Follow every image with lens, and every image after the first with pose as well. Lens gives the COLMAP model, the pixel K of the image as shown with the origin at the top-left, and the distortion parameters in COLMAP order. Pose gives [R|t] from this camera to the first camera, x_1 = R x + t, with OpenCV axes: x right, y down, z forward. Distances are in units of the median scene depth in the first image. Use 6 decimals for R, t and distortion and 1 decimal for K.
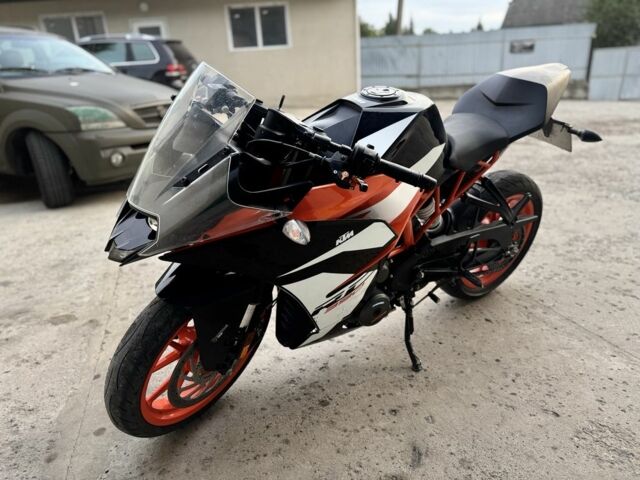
lens RADIAL K [[454.7, 0, 313.9], [0, 454.7, 242.1], [0, 0, 1]] dist [0.012375, -0.026594]
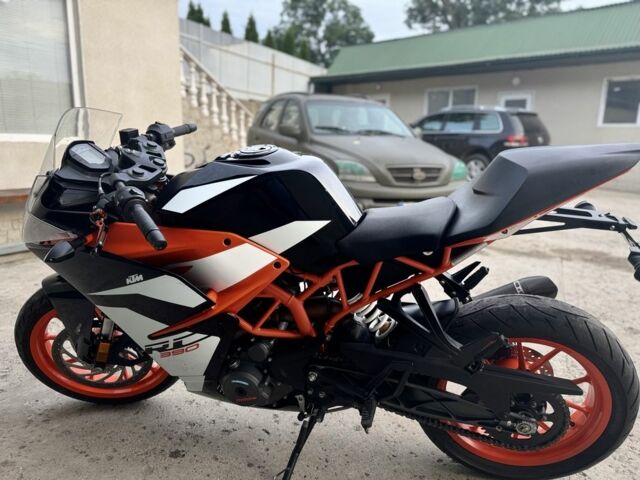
lens RADIAL K [[454.7, 0, 316.2], [0, 454.7, 238.8], [0, 0, 1]] dist [0.012375, -0.026594]
pose [[0.686117, 0.217536, -0.694205, 0.276648], [-0.317448, 0.948130, -0.016643, -0.055625], [0.654576, 0.231793, 0.719584, 0.135339]]
